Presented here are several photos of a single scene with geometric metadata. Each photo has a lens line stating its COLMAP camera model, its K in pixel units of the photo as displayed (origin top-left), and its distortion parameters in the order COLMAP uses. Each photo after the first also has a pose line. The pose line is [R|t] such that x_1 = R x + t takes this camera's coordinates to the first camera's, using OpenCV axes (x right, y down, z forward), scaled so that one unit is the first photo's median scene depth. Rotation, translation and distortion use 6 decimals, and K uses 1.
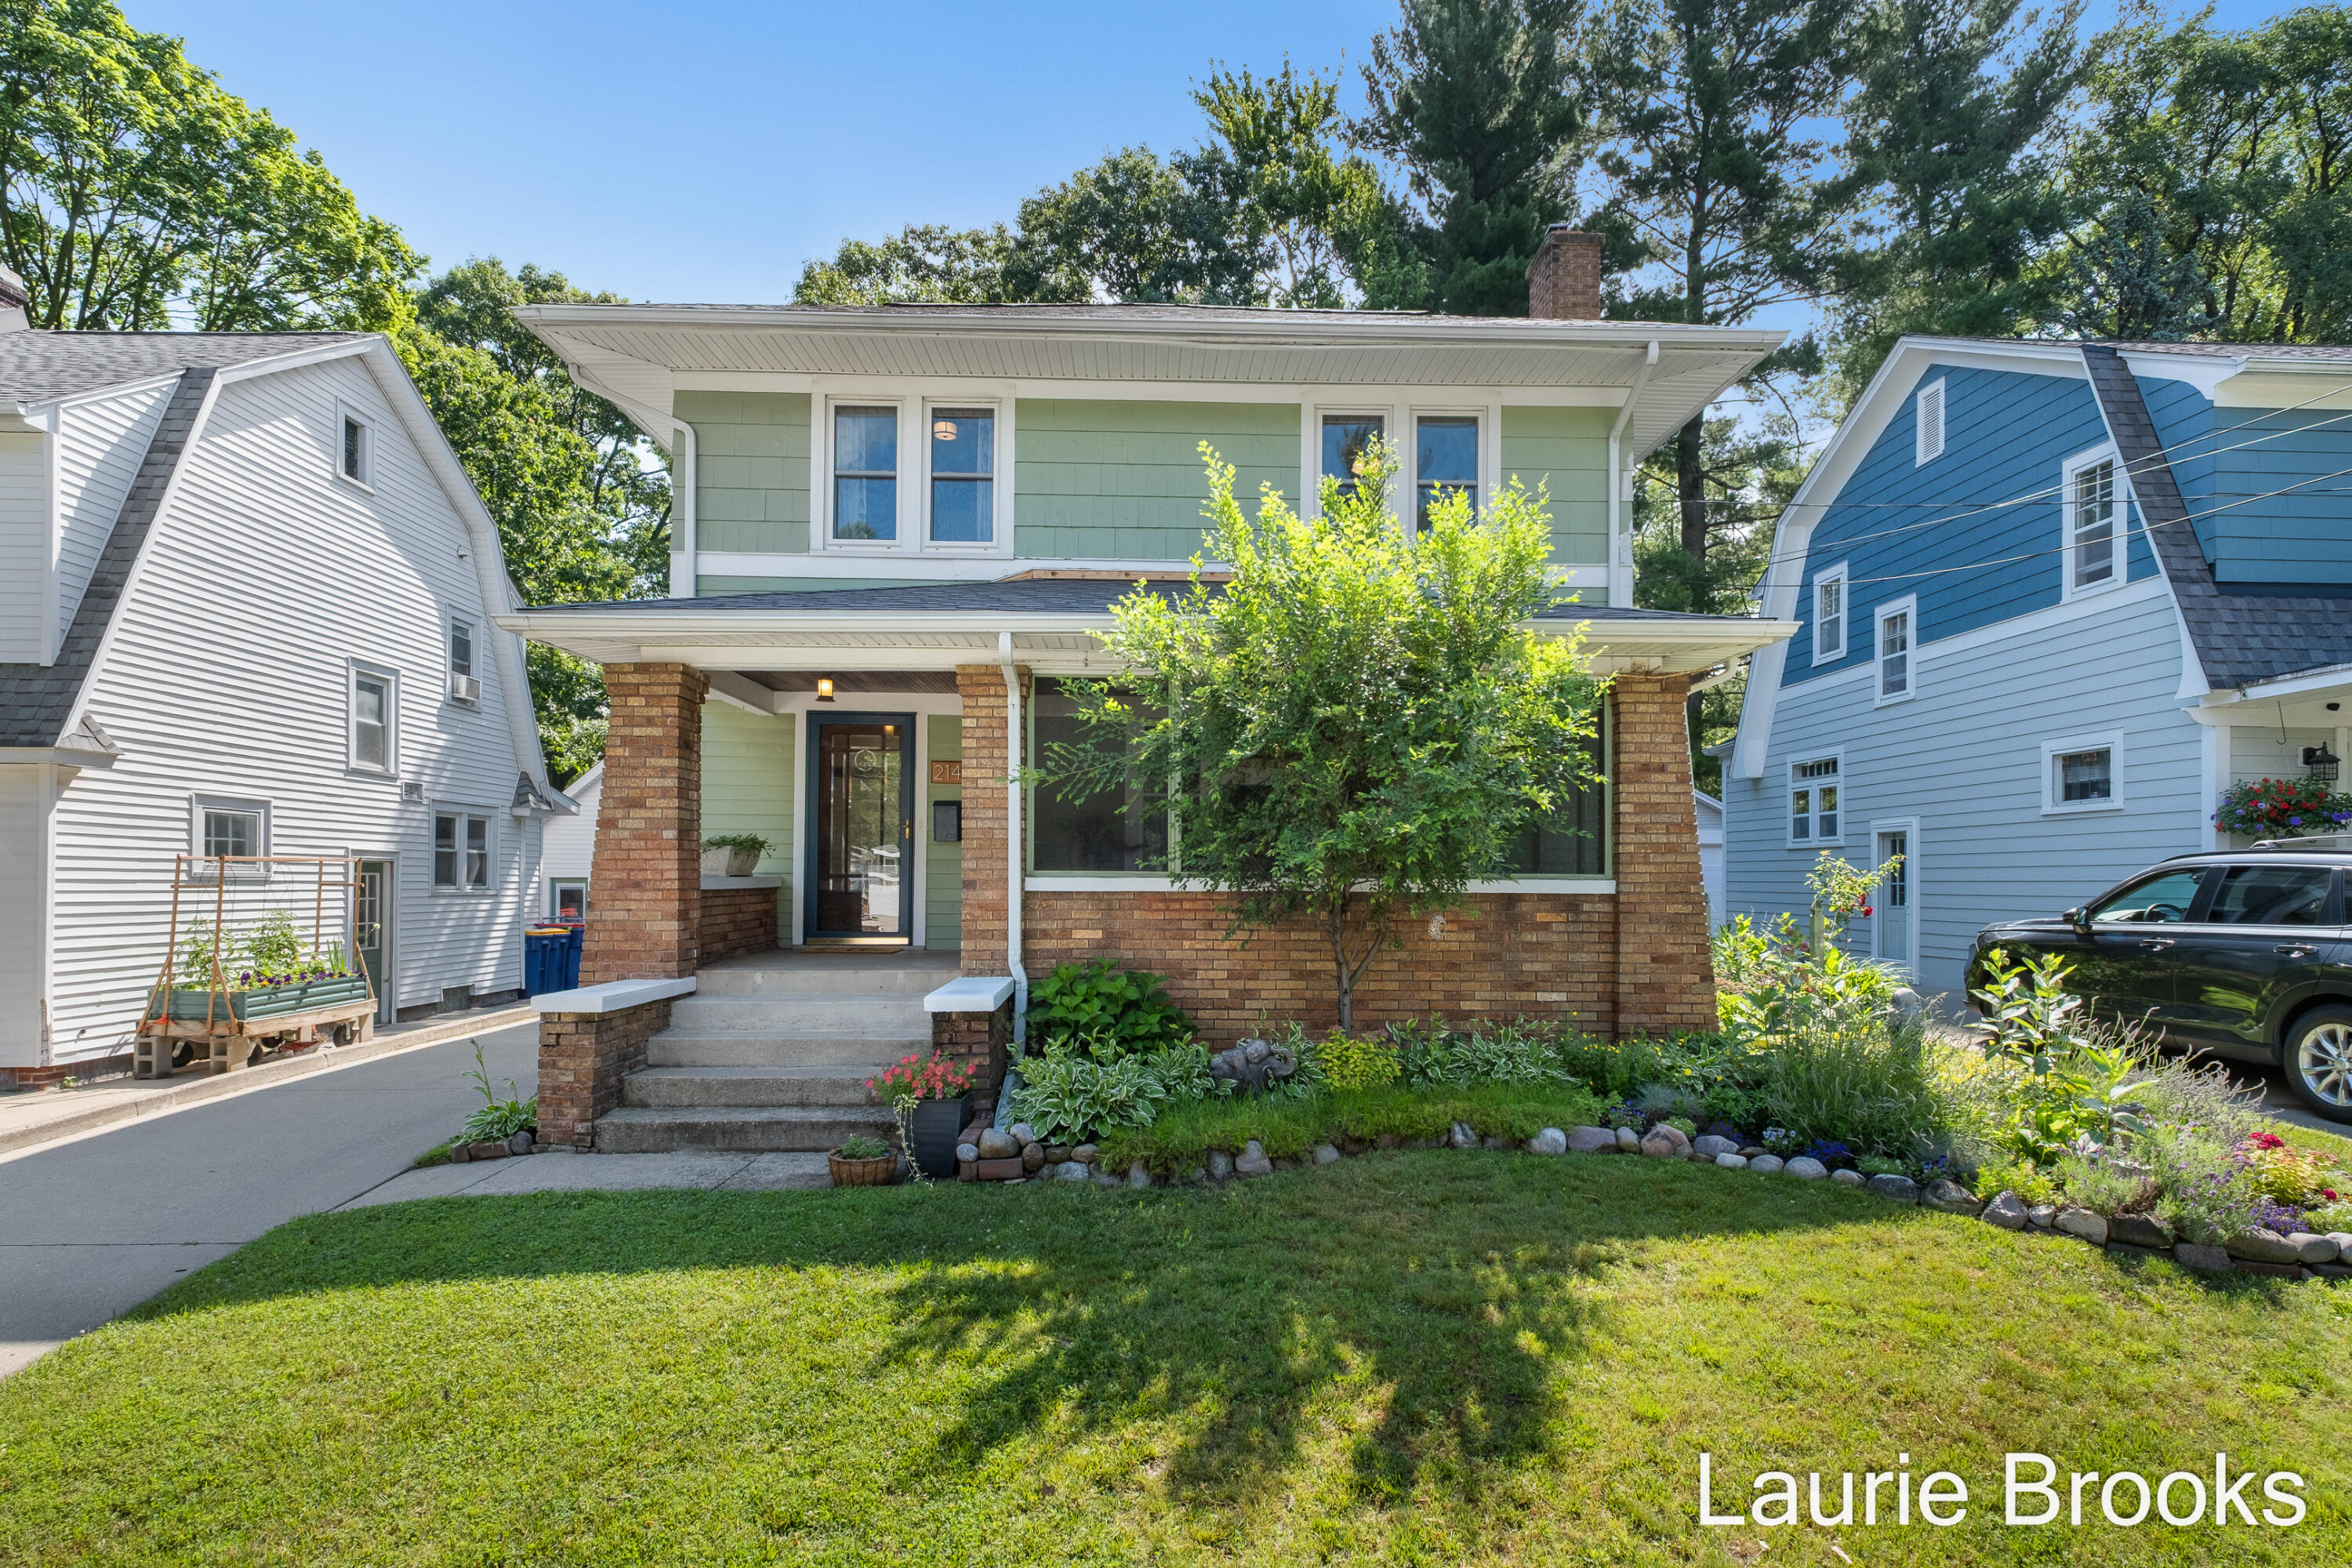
lens RADIAL K [[1145.4, 0, 1218.3], [0, 1145.4, 879.7], [0, 0, 1]] dist [-0.002110, -0.000081]
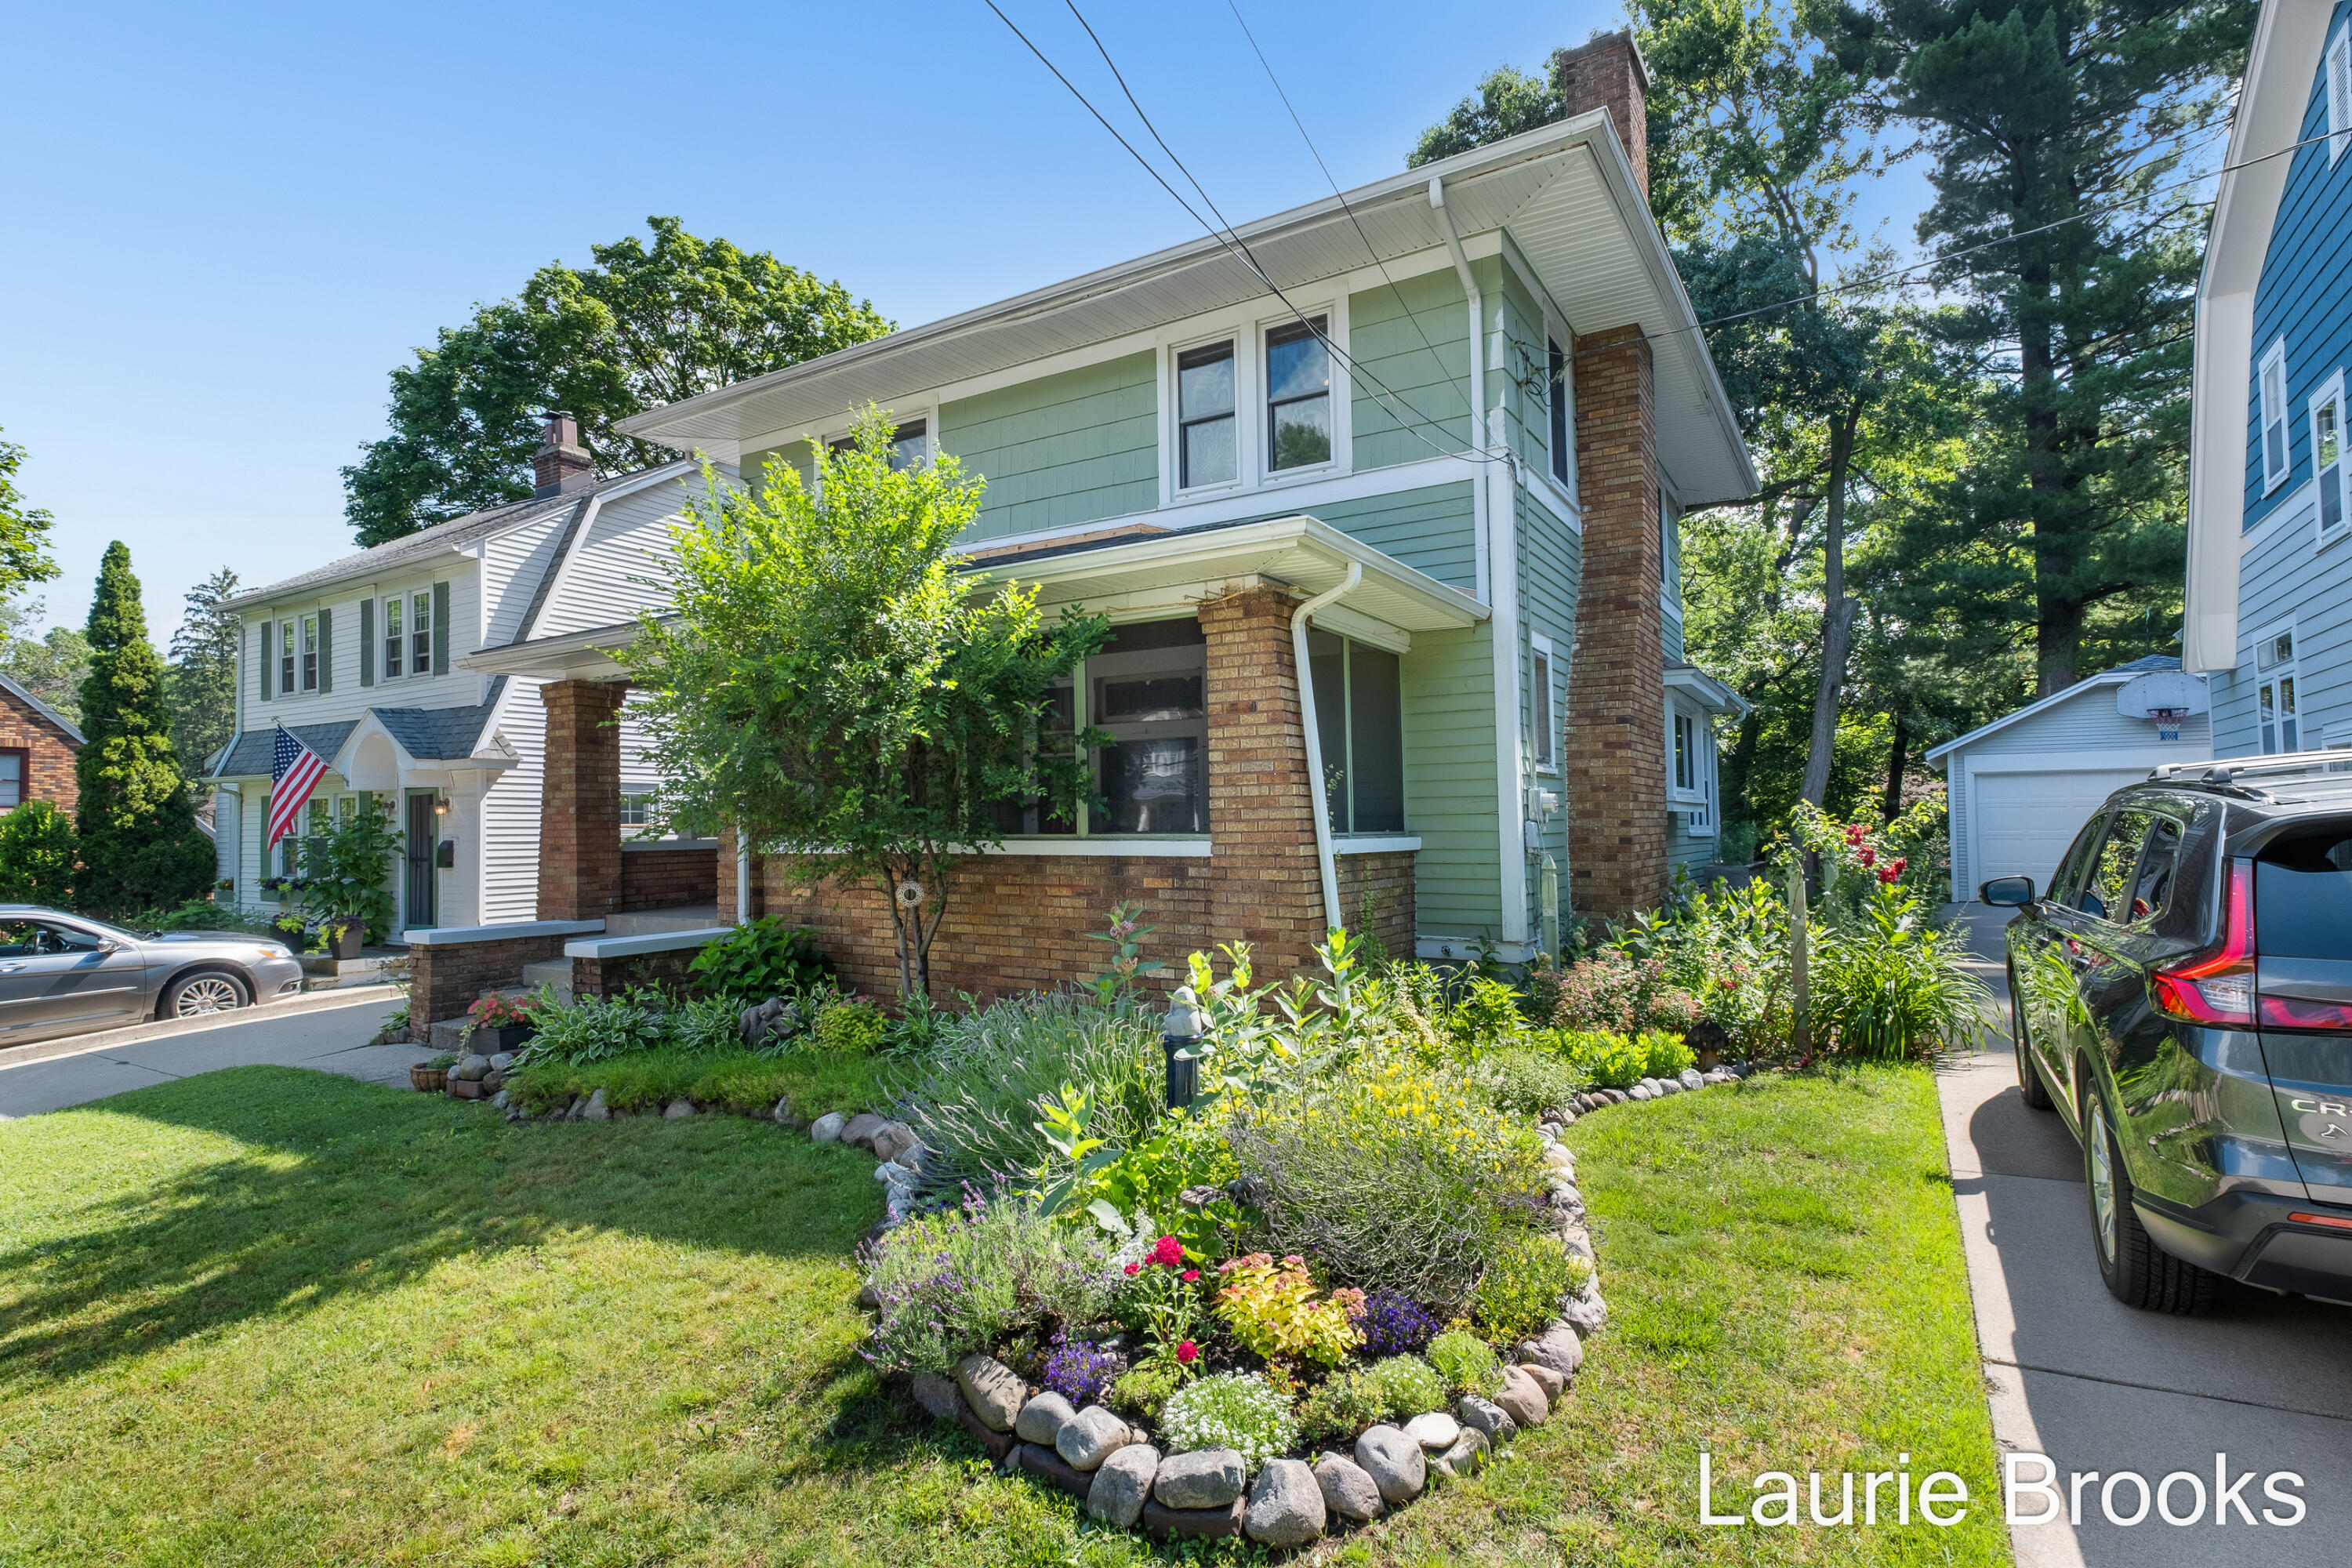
lens RADIAL K [[1145.4, 0, 1272.5], [0, 1145.4, 782.7], [0, 0, 1]] dist [-0.002110, -0.000081]
pose [[0.844260, -0.031219, -0.535023, 0.737539], [0.014031, 0.999247, -0.036166, -0.009946], [0.535750, 0.023027, 0.844063, 0.263198]]
